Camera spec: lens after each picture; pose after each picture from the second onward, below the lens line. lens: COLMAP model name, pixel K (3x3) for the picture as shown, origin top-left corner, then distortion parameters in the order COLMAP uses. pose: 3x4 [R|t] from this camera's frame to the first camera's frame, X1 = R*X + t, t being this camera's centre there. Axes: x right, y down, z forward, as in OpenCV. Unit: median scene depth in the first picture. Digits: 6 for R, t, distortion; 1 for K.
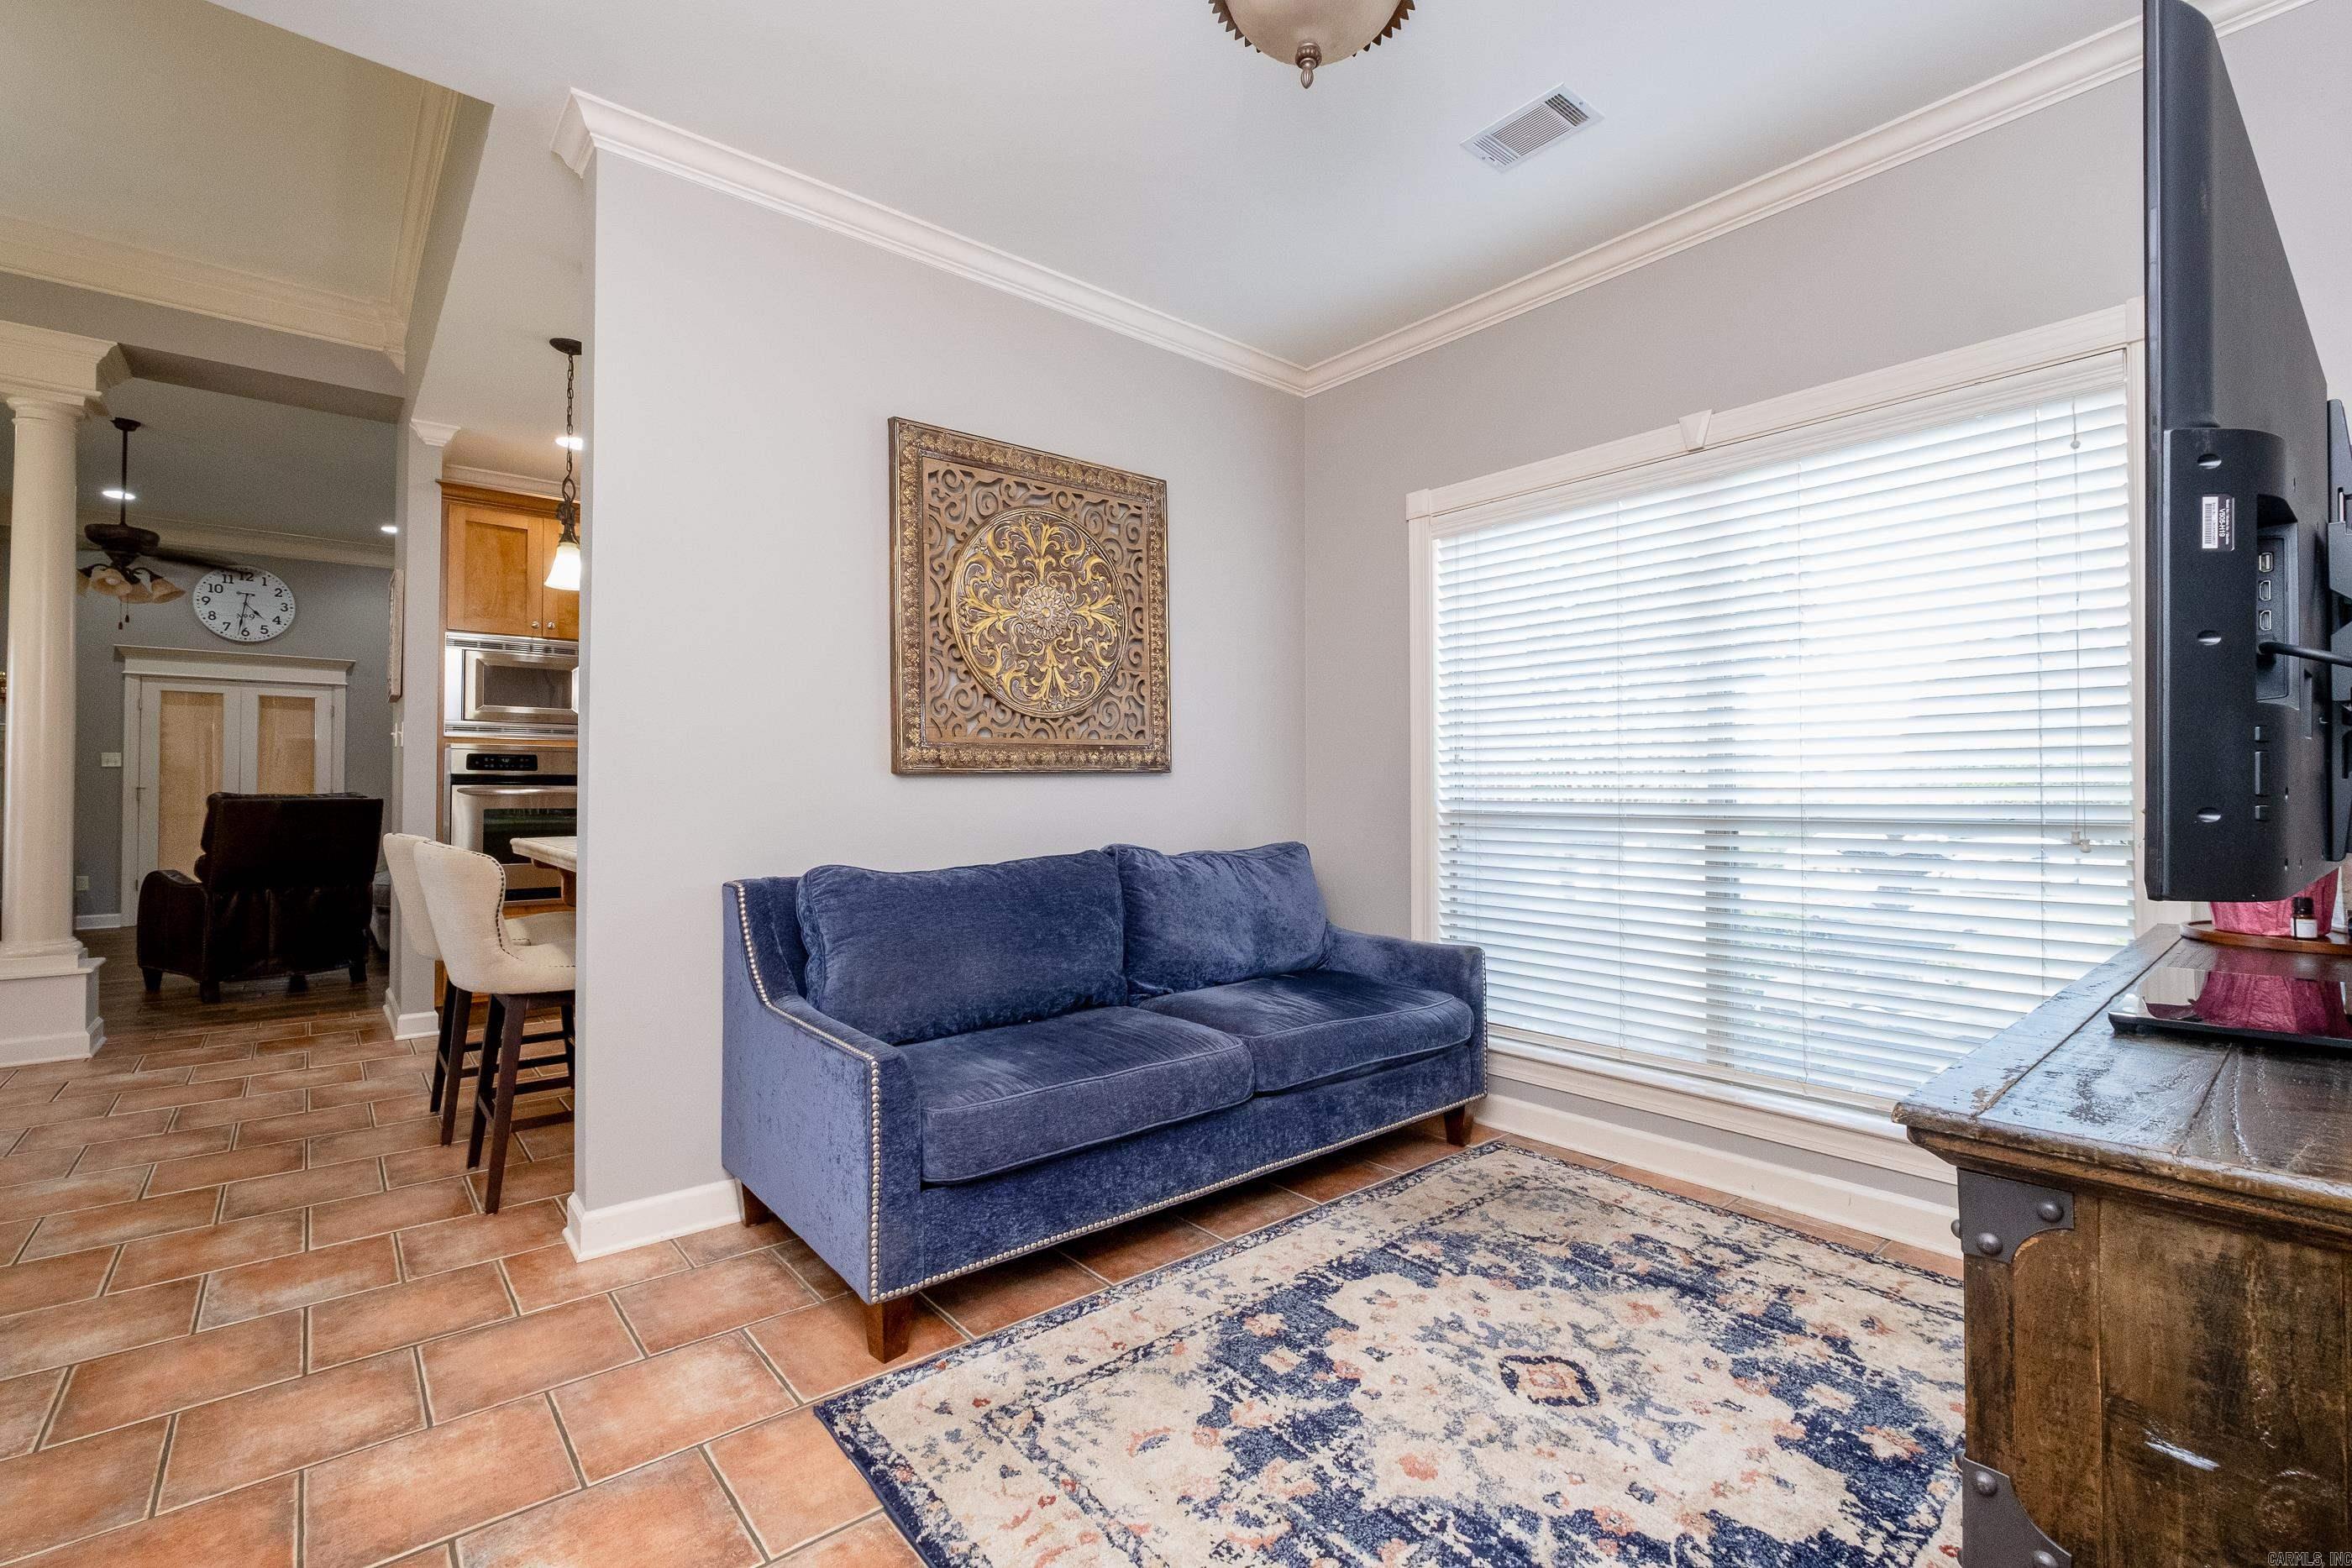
lens RADIAL K [[1035.3, 0, 1184.4], [0, 1035.3, 775.6], [0, 0, 1]] dist [-0.004050, -0.000157]
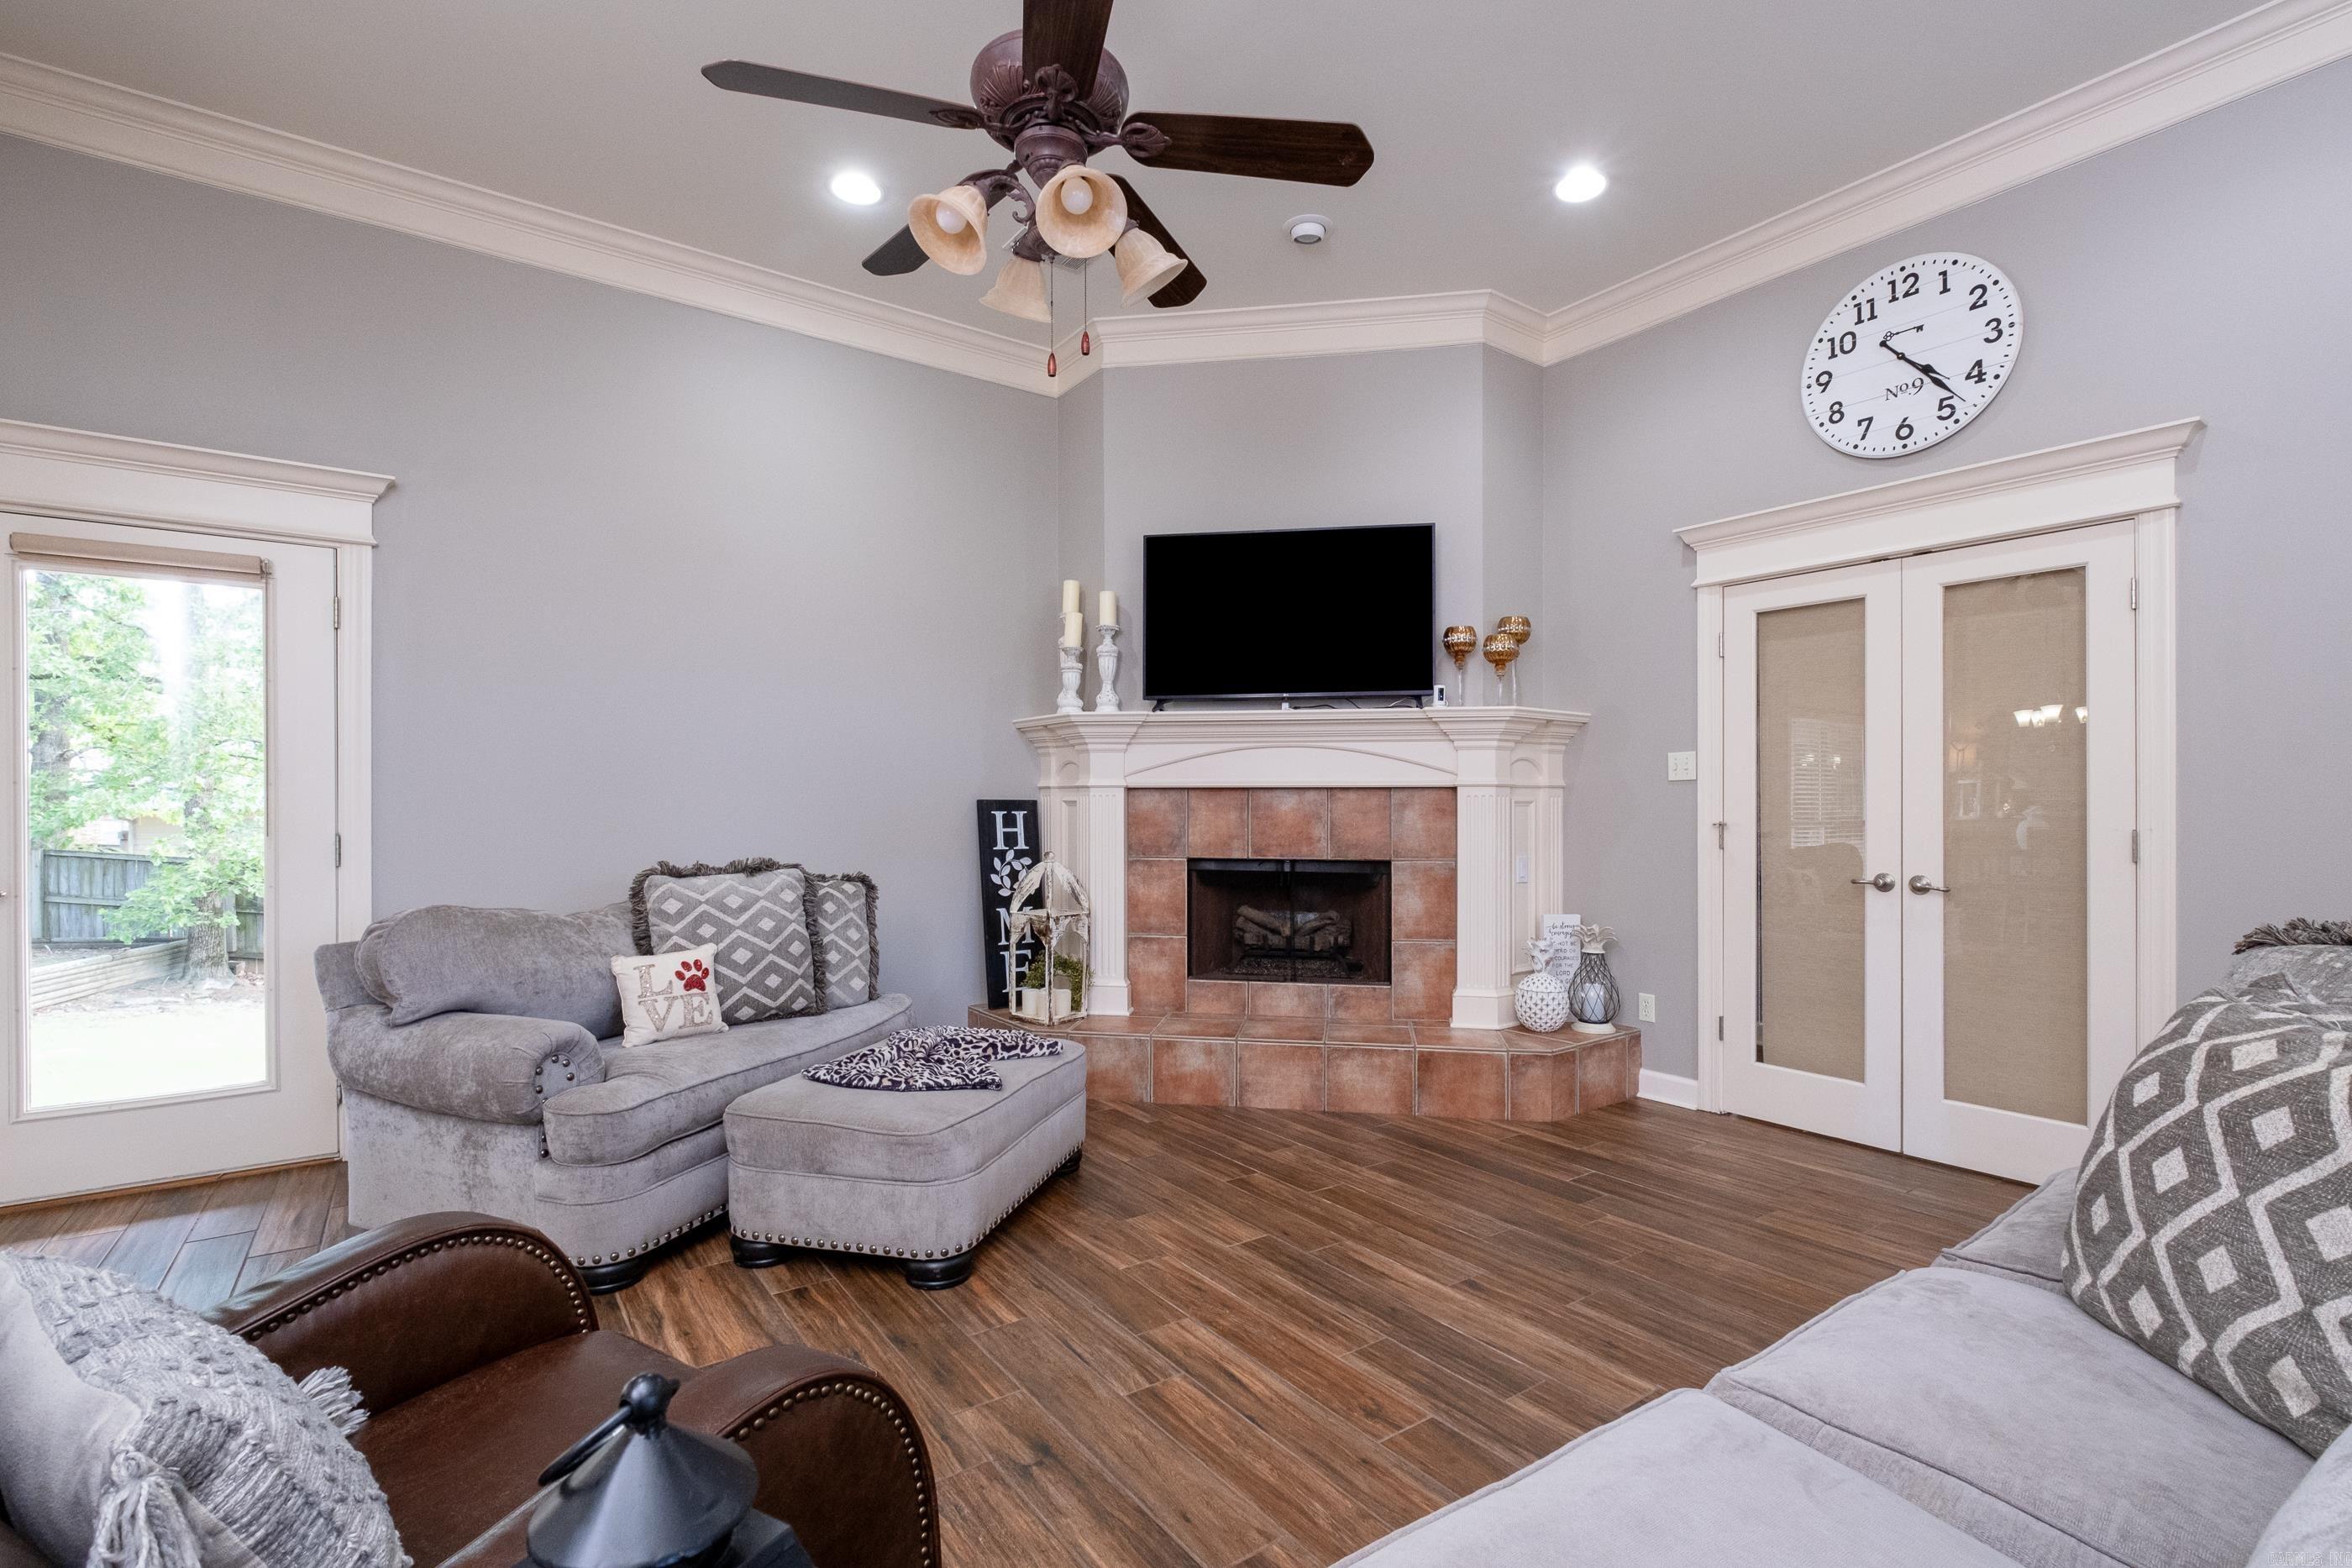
lens RADIAL K [[1059.0, 0, 1179.4], [0, 1059.0, 800.7], [0, 0, 1]] dist [-0.000073, 0.000463]
pose [[-0.080269, -0.006156, -0.996754, -1.864853], [0.015093, 0.999859, -0.007391, 0.005505], [0.996659, -0.015638, -0.080165, 2.893302]]
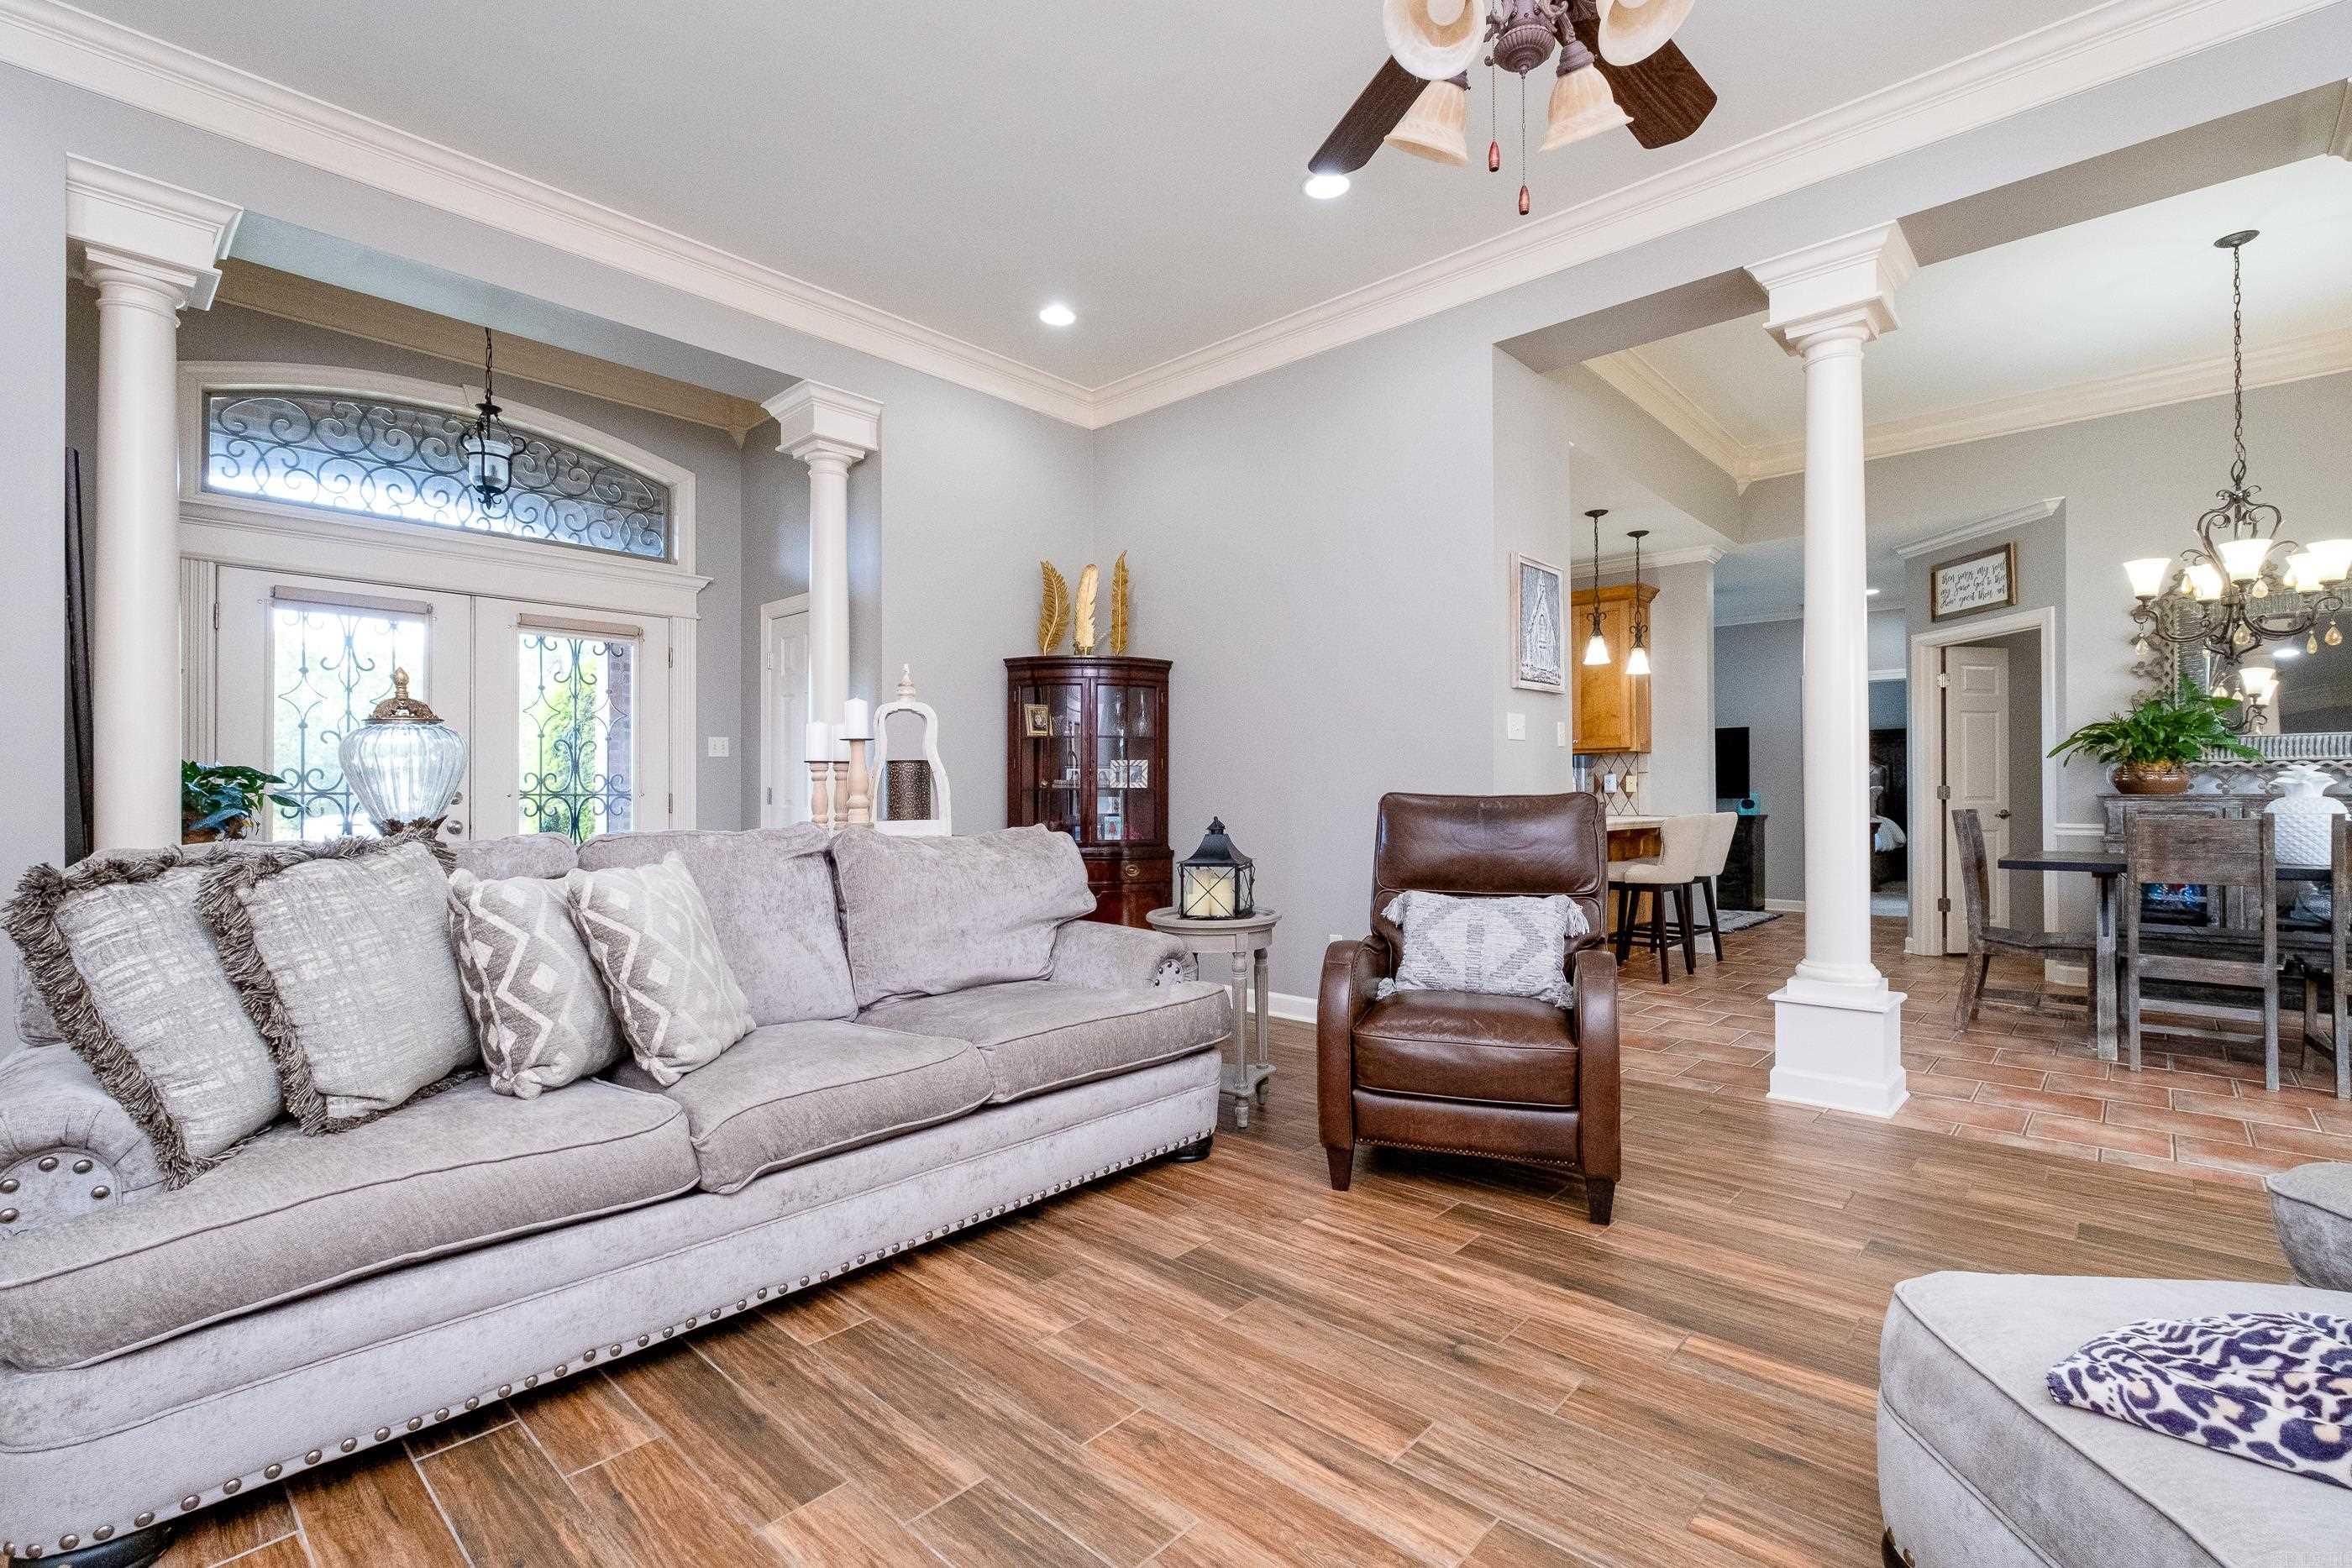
lens RADIAL K [[1046.9, 0, 1176.0], [0, 1046.9, 784.0], [0, 0, 1]] dist [-0.003439, -0.000127]
pose [[-0.120208, 0.008897, 0.992709, -3.531207], [-0.012283, 0.999870, -0.010448, 0.052263], [-0.992673, -0.013450, -0.120083, 3.054269]]
